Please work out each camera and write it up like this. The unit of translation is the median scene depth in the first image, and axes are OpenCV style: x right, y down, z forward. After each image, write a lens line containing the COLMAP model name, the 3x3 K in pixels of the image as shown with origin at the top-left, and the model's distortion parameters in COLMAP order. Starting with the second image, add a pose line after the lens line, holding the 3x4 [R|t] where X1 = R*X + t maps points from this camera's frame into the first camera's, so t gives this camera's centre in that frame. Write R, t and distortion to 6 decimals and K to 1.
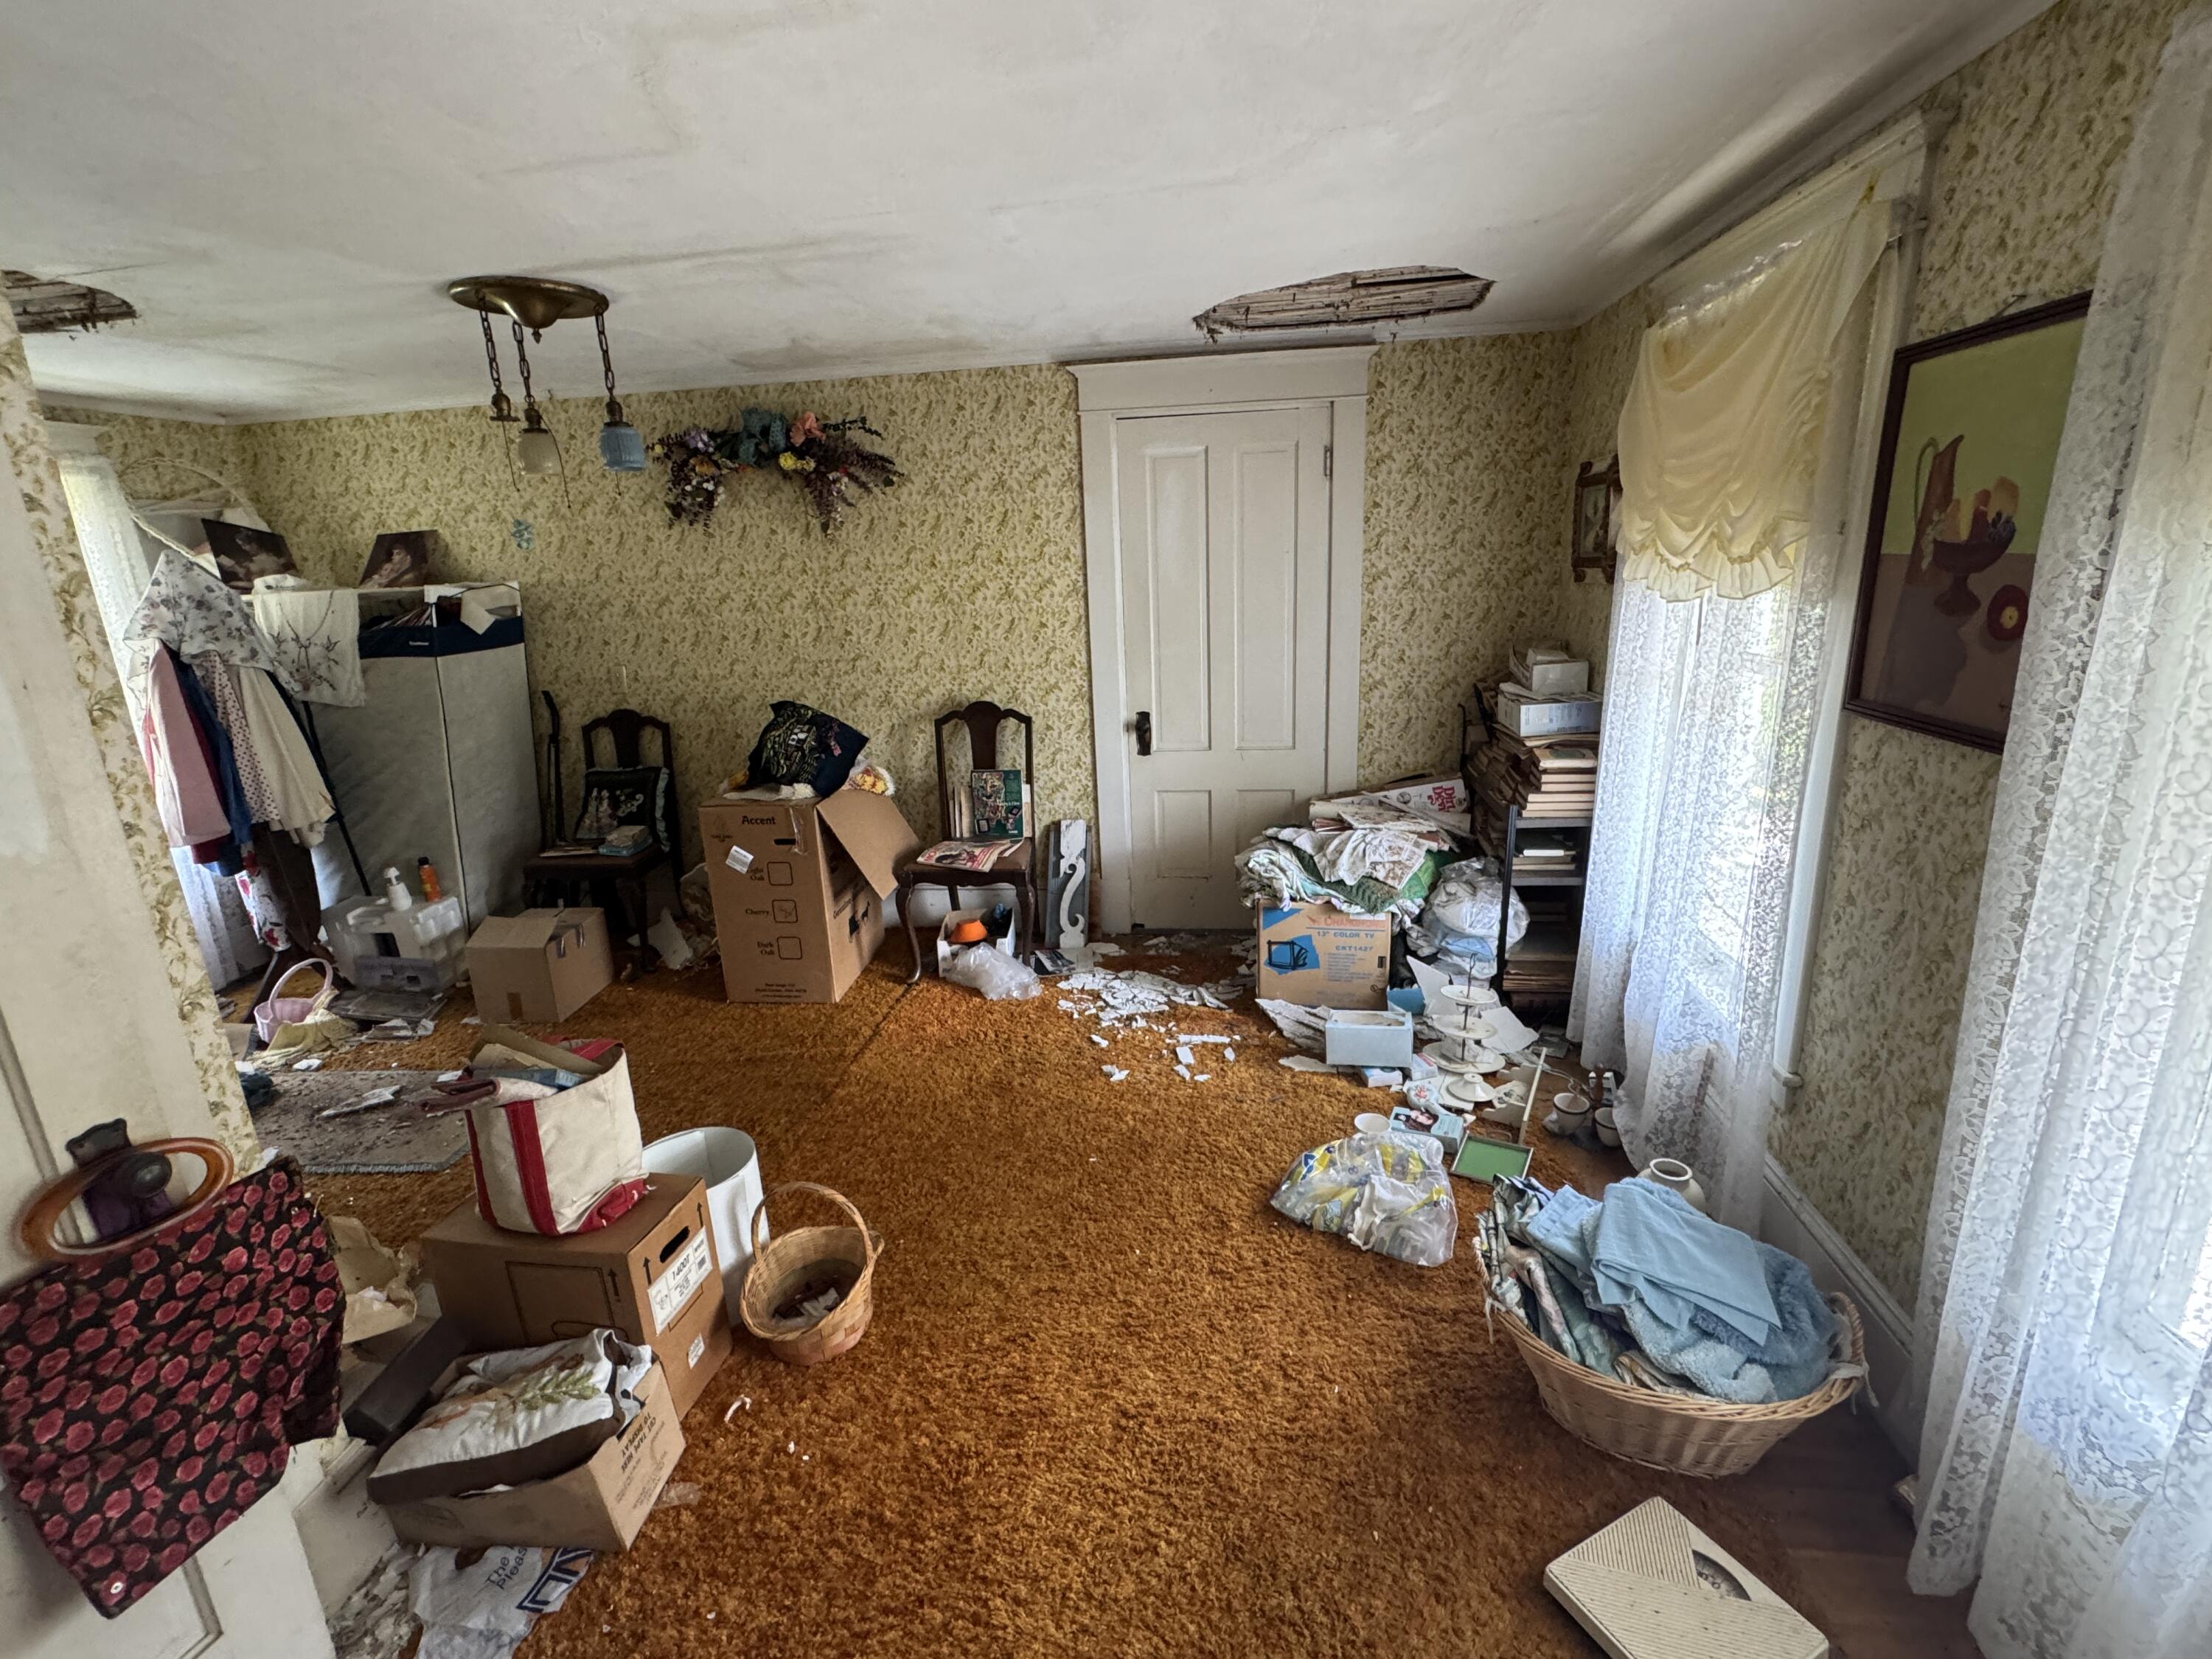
lens RADIAL K [[999.8, 0, 1106.0], [0, 999.8, 829.5], [0, 0, 1]] dist [-0.002406, -0.000465]
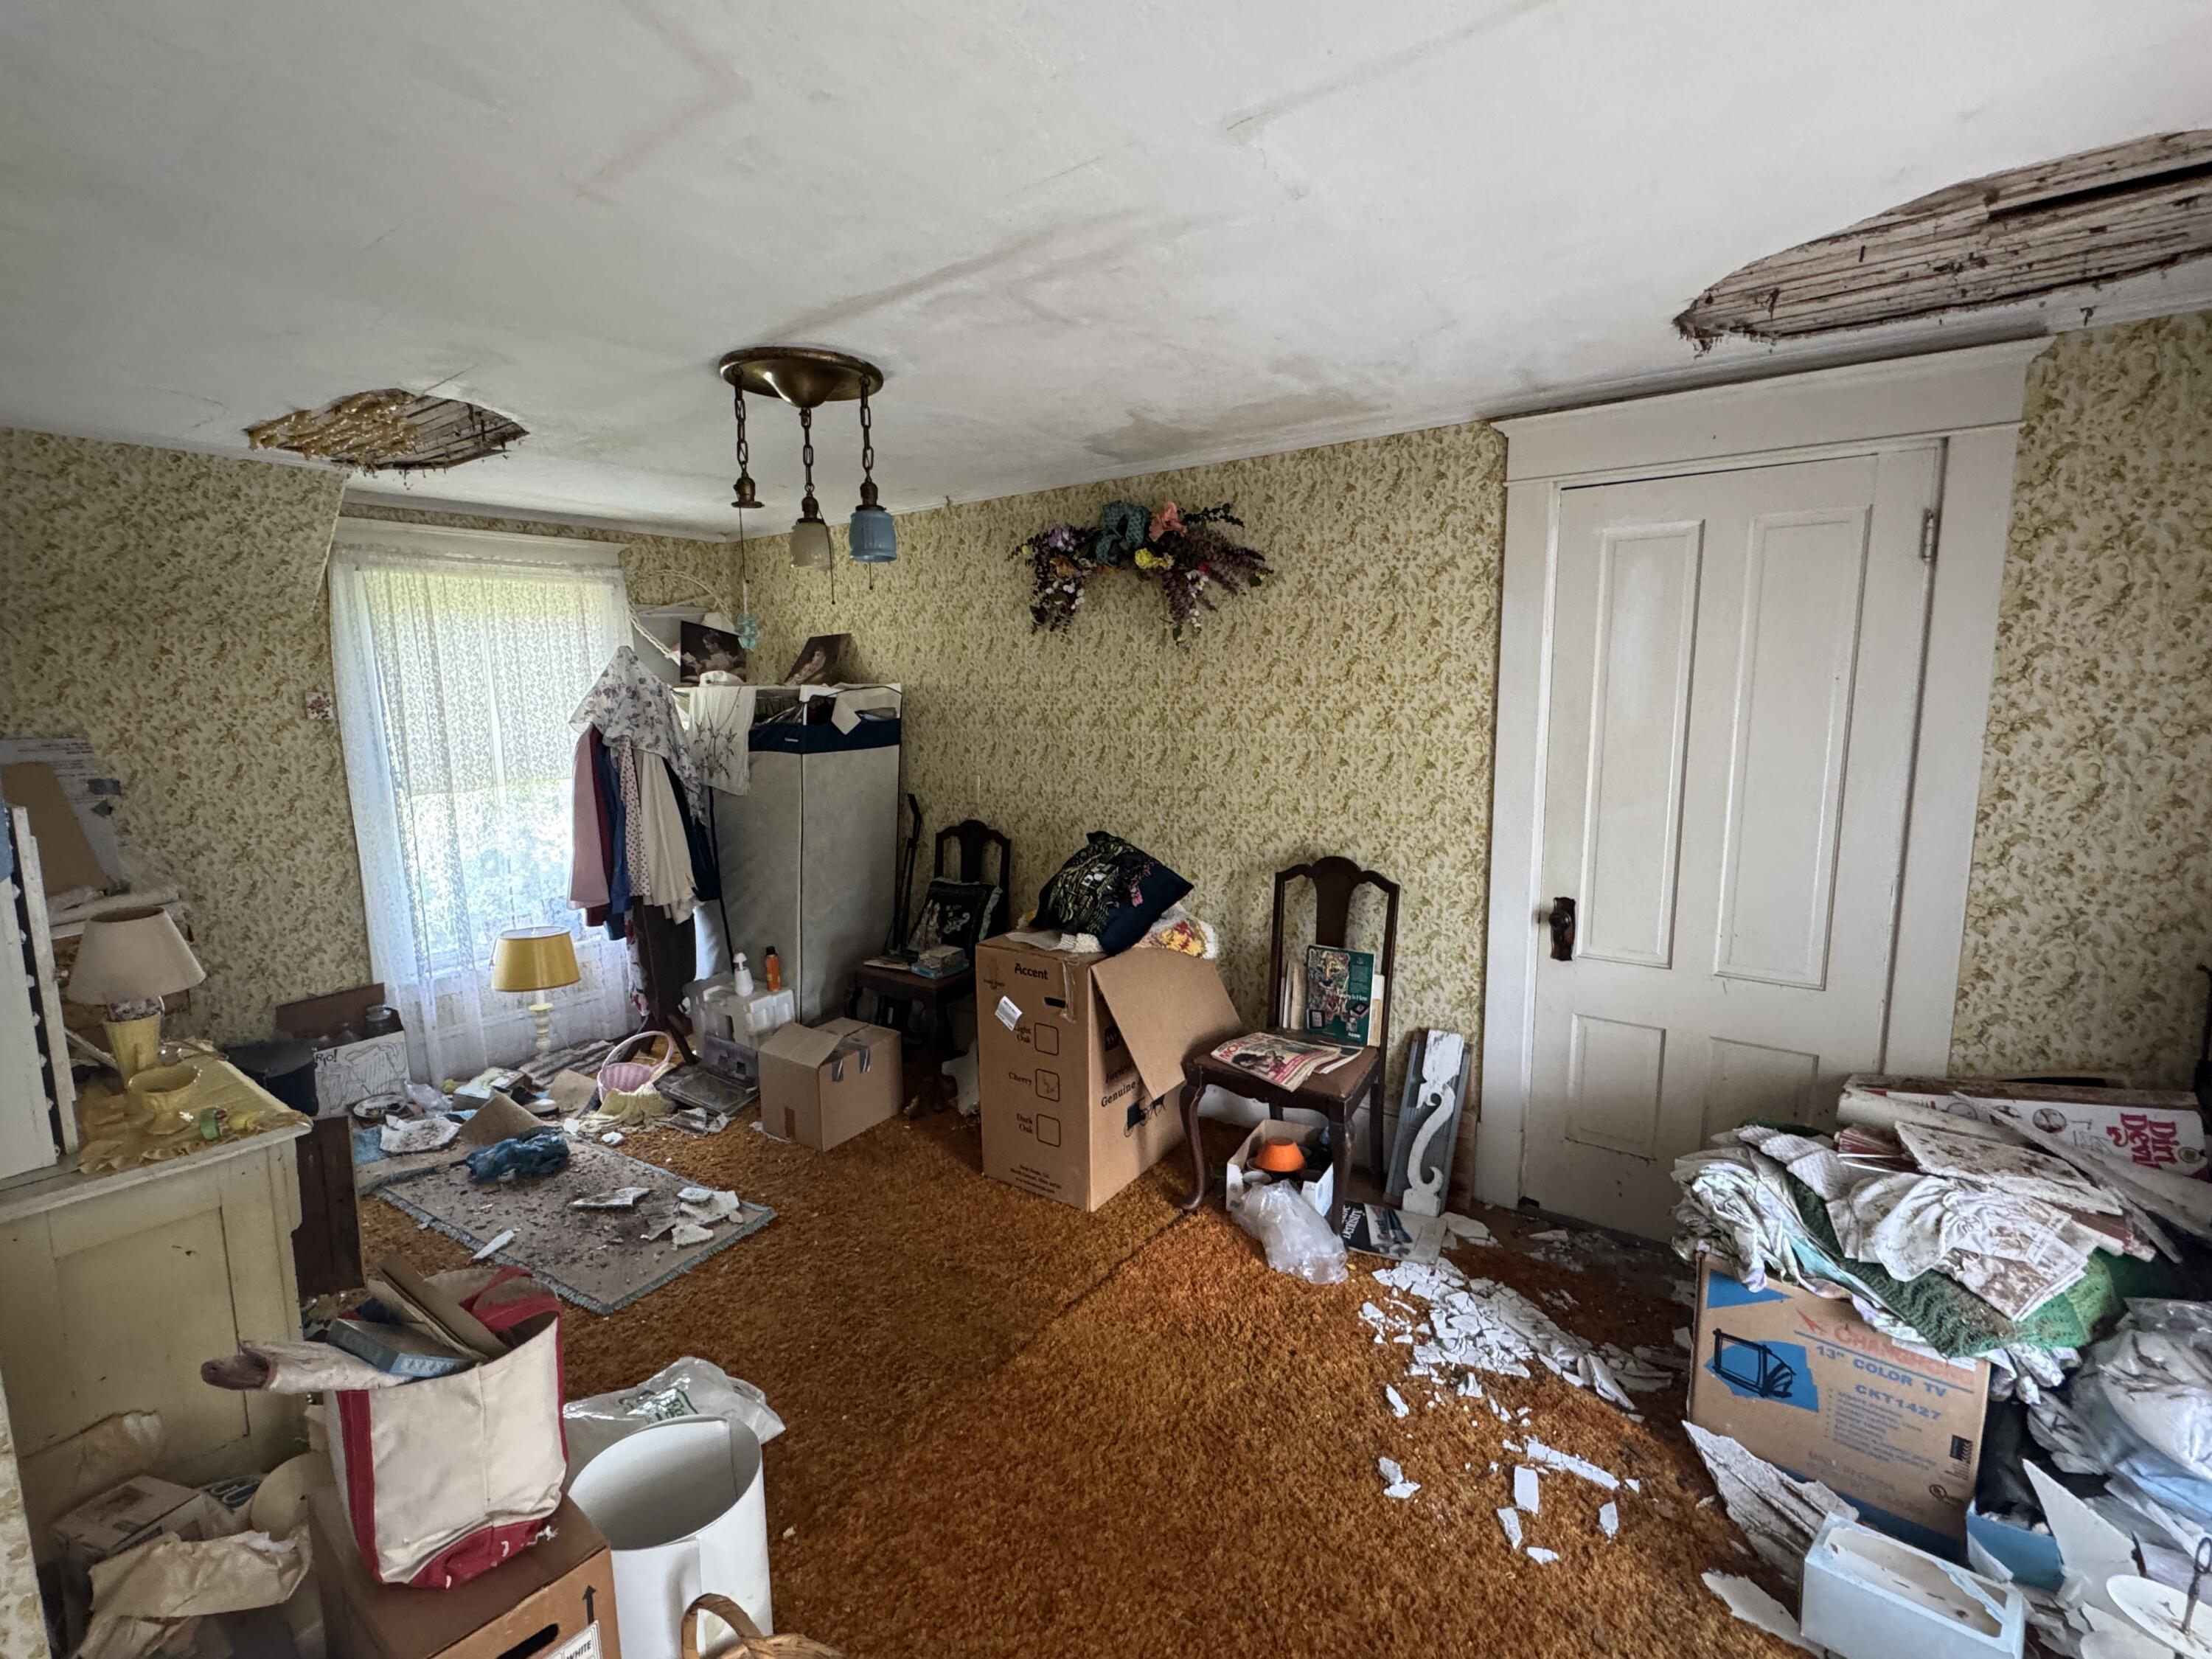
lens RADIAL K [[1007.0, 0, 1106.0], [0, 1007.0, 829.5], [0, 0, 1]] dist [-0.001153, 0.000418]
pose [[0.877729, 0.100150, -0.468574, 0.085501], [-0.152608, 0.985418, -0.075247, -0.068075], [0.454205, 0.137554, 0.880214, 0.253556]]
